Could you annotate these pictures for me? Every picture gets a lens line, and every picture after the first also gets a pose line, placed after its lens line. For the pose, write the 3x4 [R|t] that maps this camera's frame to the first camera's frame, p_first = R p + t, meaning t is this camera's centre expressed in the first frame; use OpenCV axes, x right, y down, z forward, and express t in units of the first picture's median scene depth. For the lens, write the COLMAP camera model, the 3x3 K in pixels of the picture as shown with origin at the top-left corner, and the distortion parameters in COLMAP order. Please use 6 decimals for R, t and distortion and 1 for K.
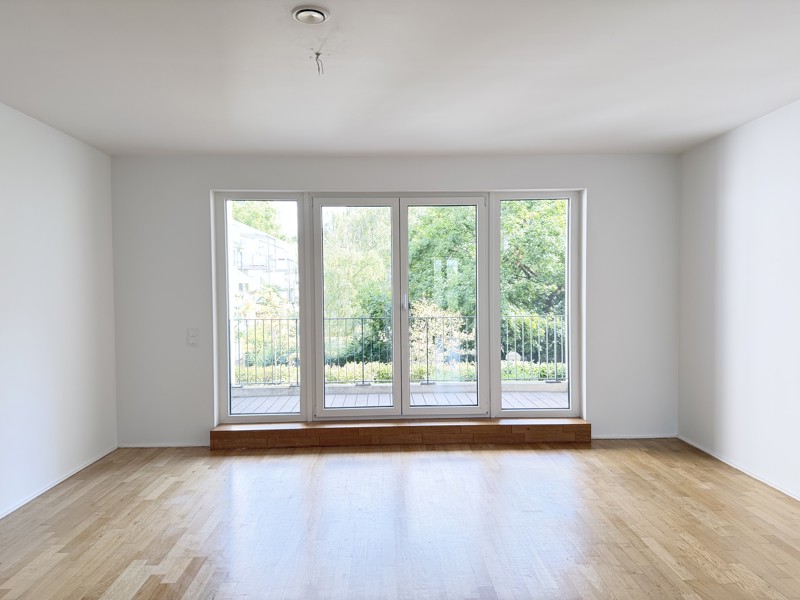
lens RADIAL K [[560.6, 0, 400.0], [0, 560.6, 300.0], [0, 0, 1]] dist [0.078199, -0.092393]
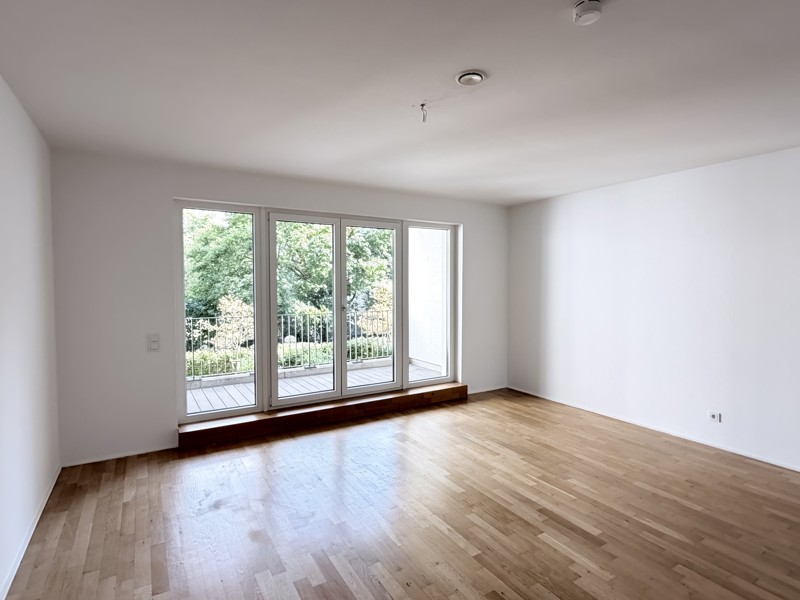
lens RADIAL K [[422.4, 0, 400.0], [0, 422.4, 300.0], [0, 0, 1]] dist [0.000087, -0.001092]
pose [[0.866913, -0.010936, 0.498340, -0.349690], [0.003961, 0.999879, 0.015052, -0.018849], [-0.498444, -0.011075, 0.866851, 0.137900]]
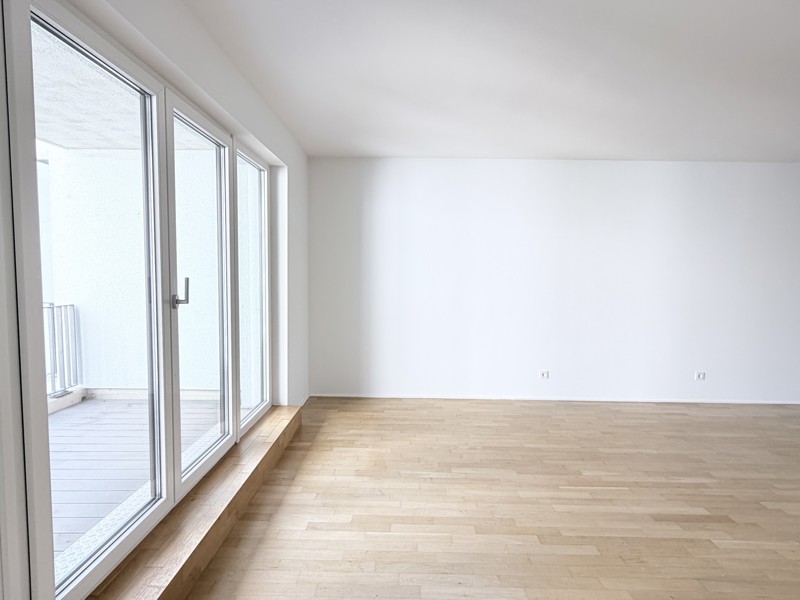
lens RADIAL K [[422.4, 0, 400.0], [0, 422.4, 300.0], [0, 0, 1]] dist [0.000087, -0.001092]
pose [[0.035202, -0.057051, 0.997750, -0.385333], [0.010870, 0.998332, 0.056701, -0.009613], [-0.999321, 0.008850, 0.035764, 0.776526]]
